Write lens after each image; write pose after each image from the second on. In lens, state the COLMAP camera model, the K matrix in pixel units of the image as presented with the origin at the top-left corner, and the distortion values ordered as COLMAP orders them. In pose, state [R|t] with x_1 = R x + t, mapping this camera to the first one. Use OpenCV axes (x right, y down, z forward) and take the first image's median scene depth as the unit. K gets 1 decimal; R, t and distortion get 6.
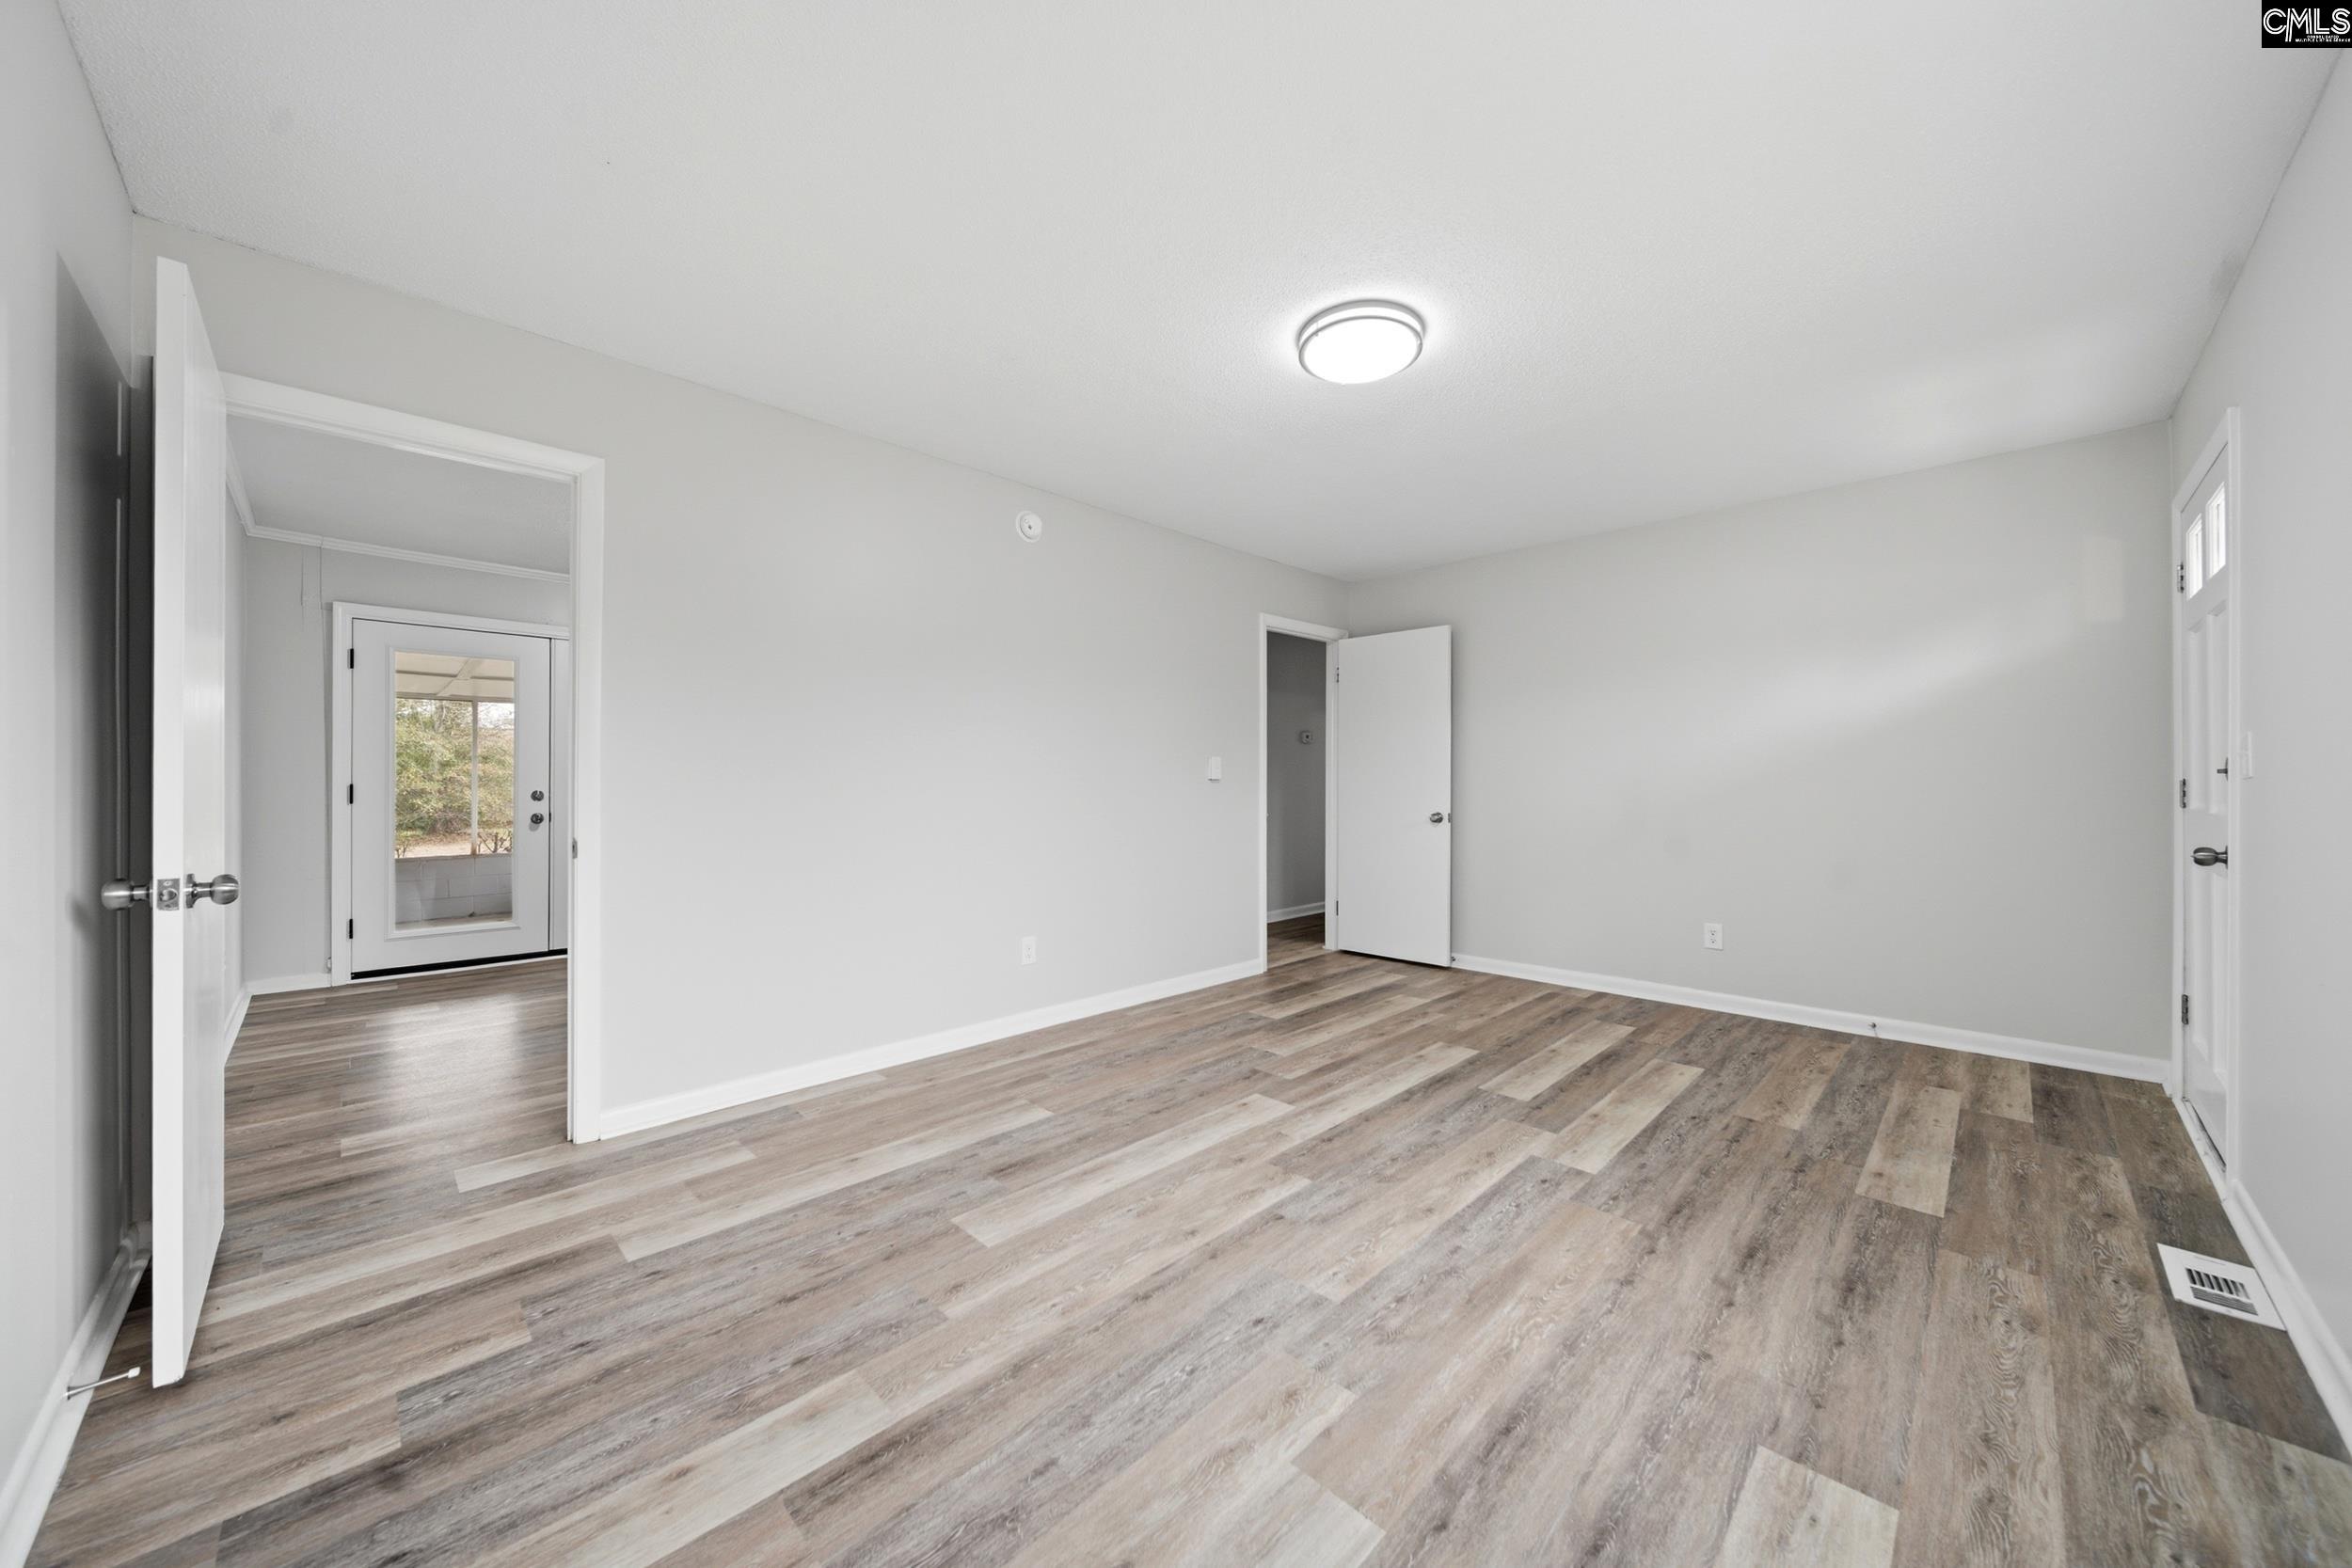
lens RADIAL K [[831.1, 0, 1177.2], [0, 831.1, 774.4], [0, 0, 1]] dist [0.001546, -0.001918]
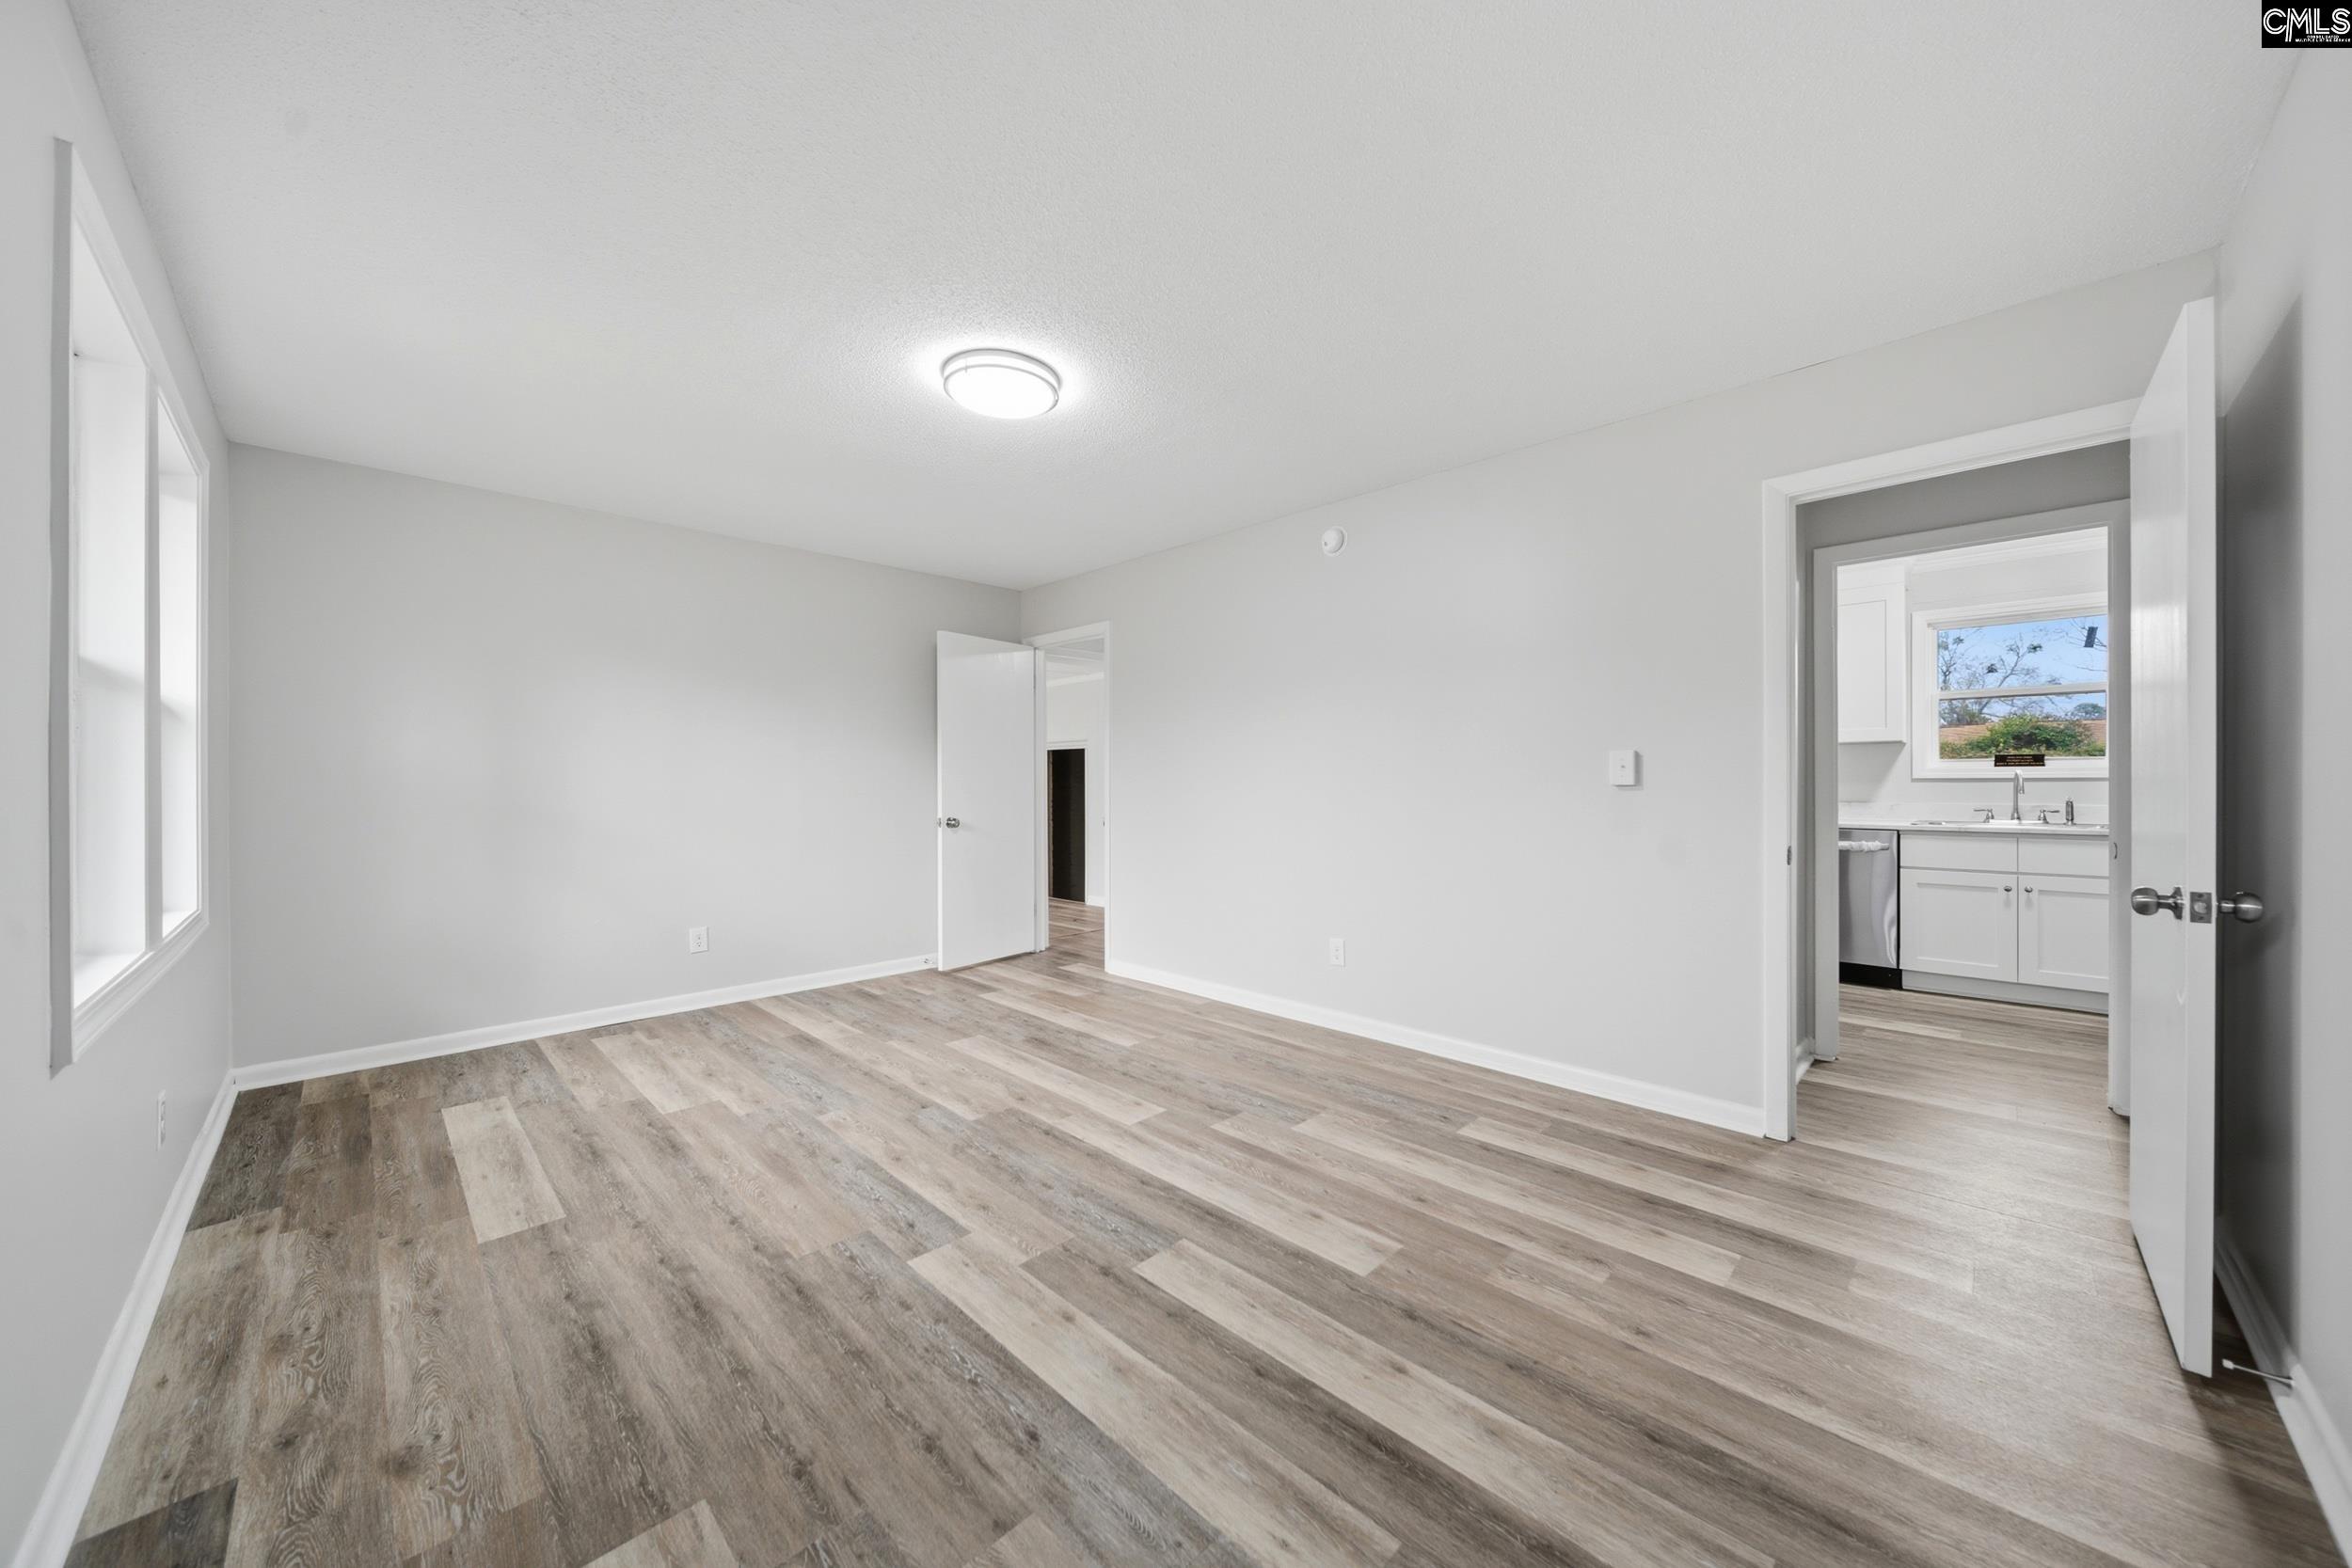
lens RADIAL K [[823.0, 0, 1180.9], [0, 823.0, 780.6], [0, 0, 1]] dist [0.000888, -0.002380]
pose [[0.001879, -0.002608, -0.999995, 1.247543], [0.012532, 0.999918, -0.002584, -0.000077], [0.999920, -0.012527, 0.001911, 1.196845]]
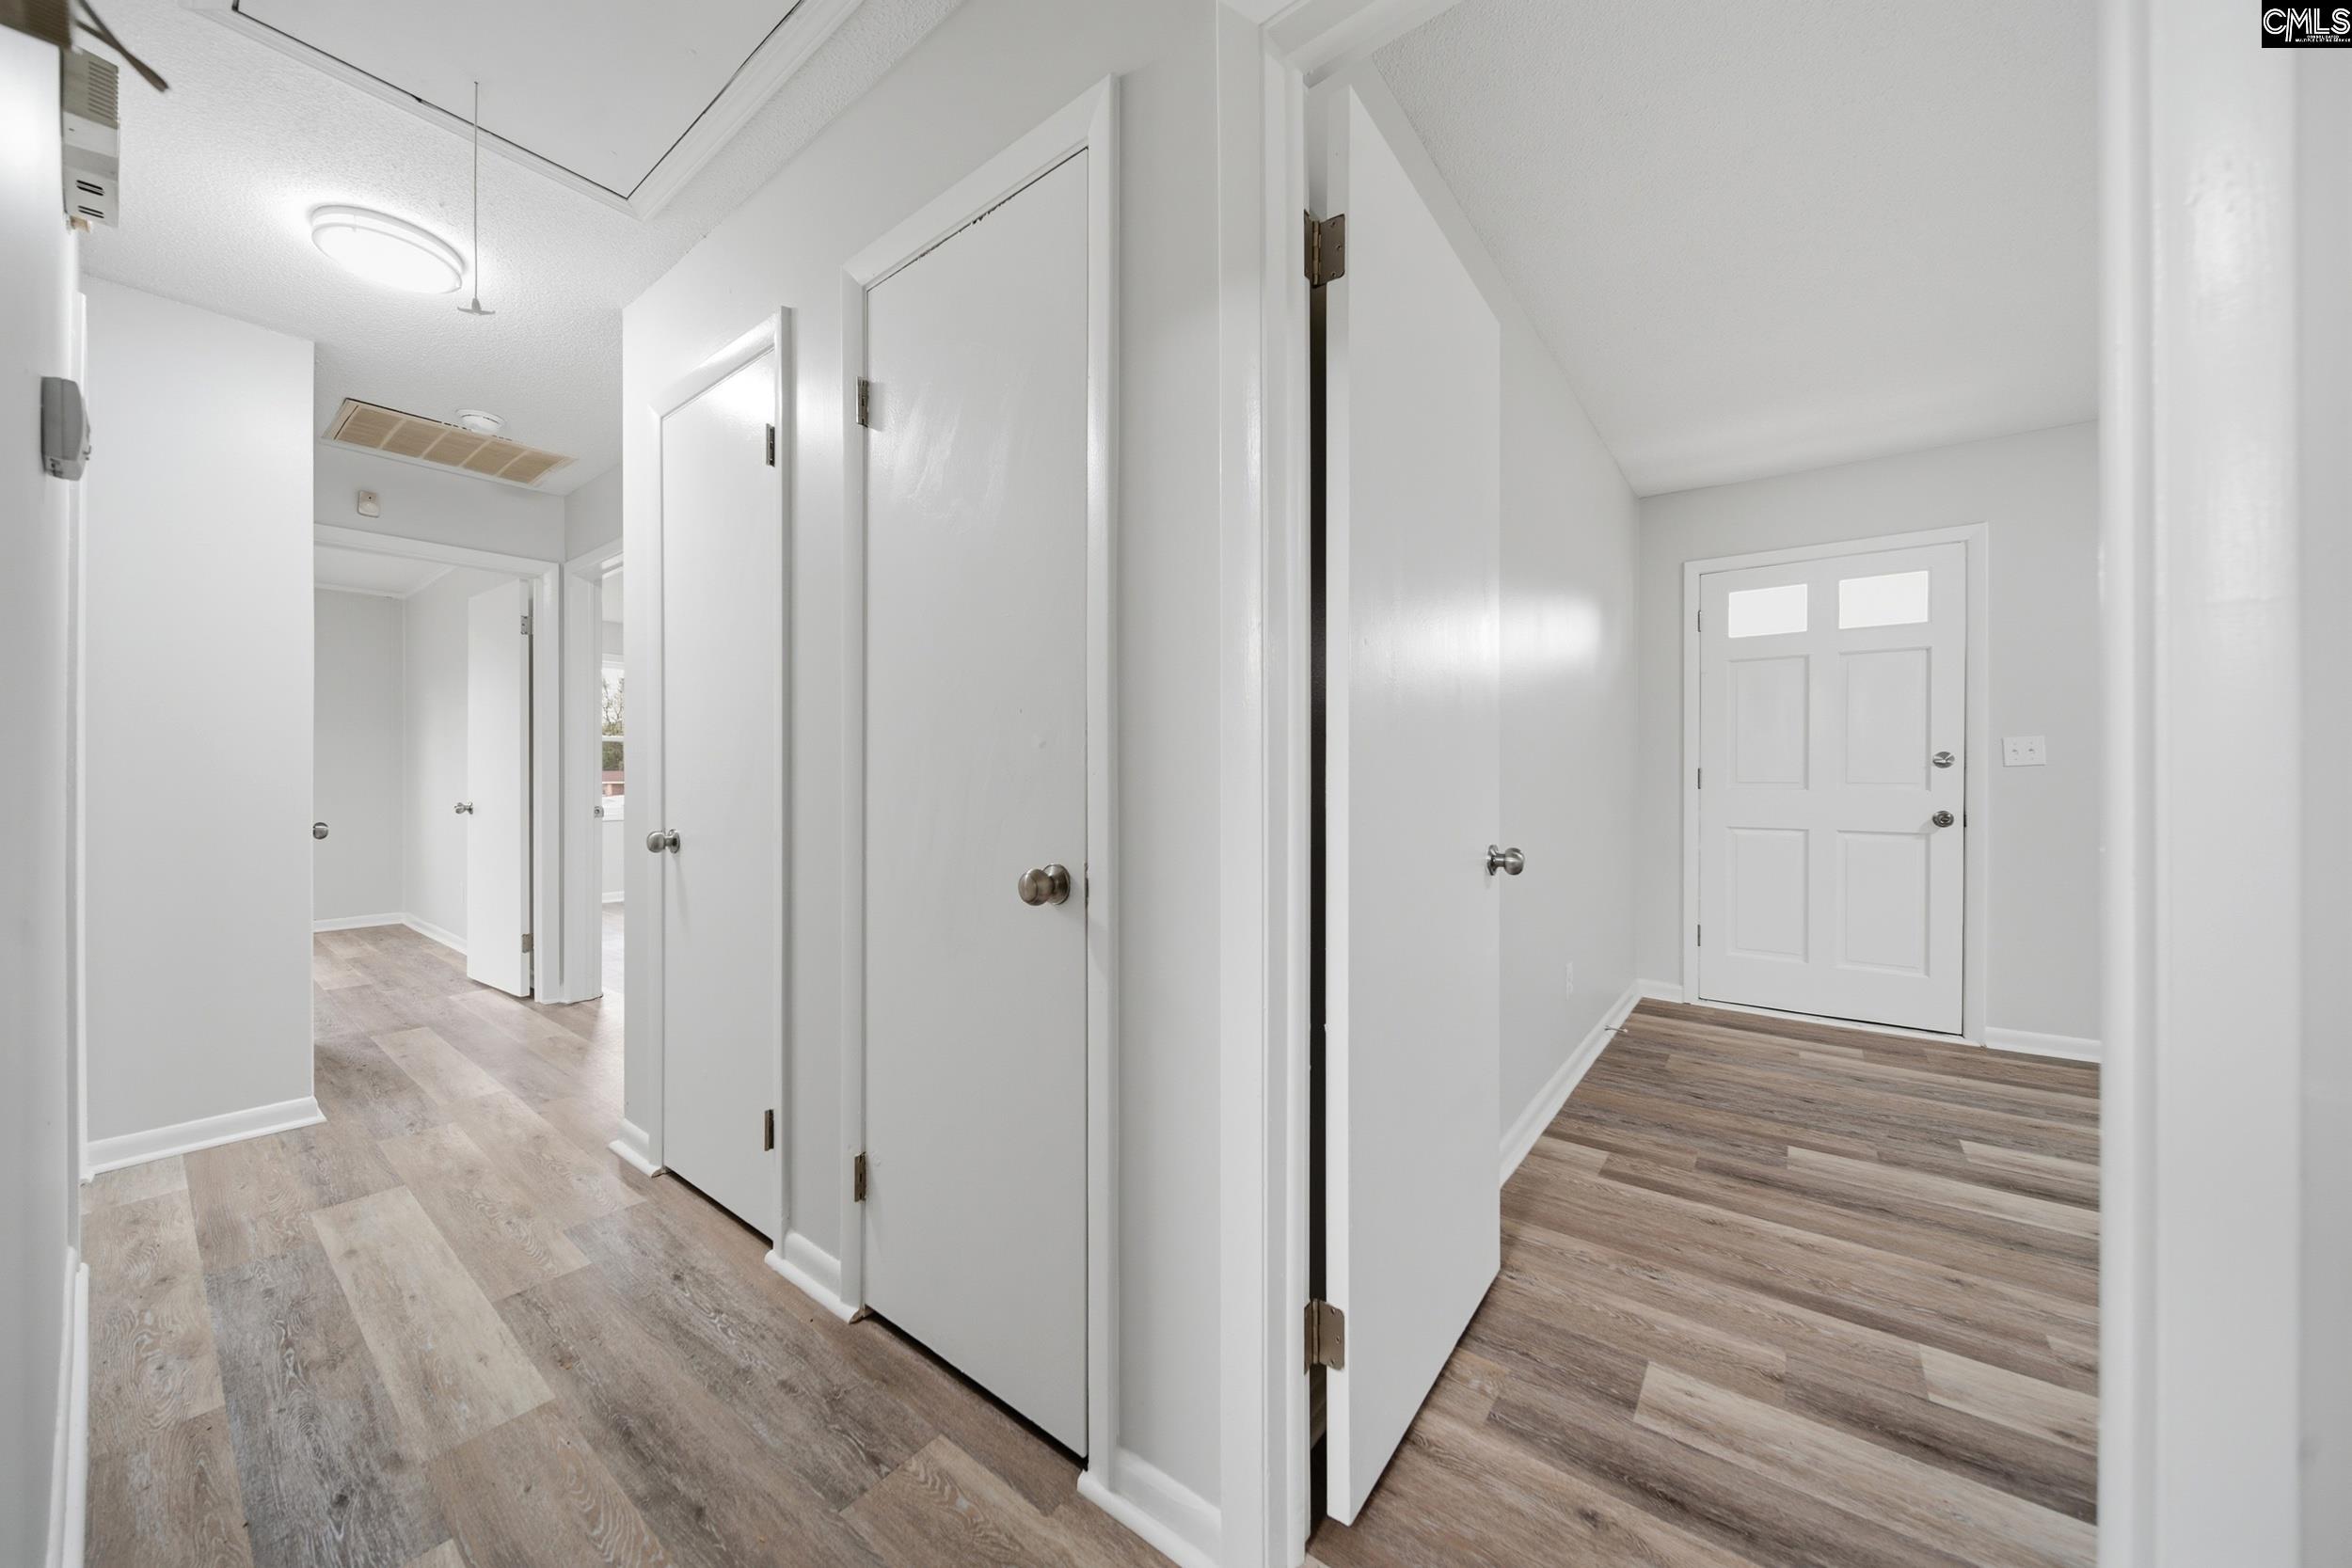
lens RADIAL K [[818.1, 0, 1173.1], [0, 818.1, 775.4], [0, 0, 1]] dist [0.000692, -0.002382]
pose [[-0.126112, 0.006662, 0.991994, -0.029634], [-0.005099, 0.999960, -0.007364, 0.034688], [-0.992003, -0.005987, -0.126073, 2.315664]]
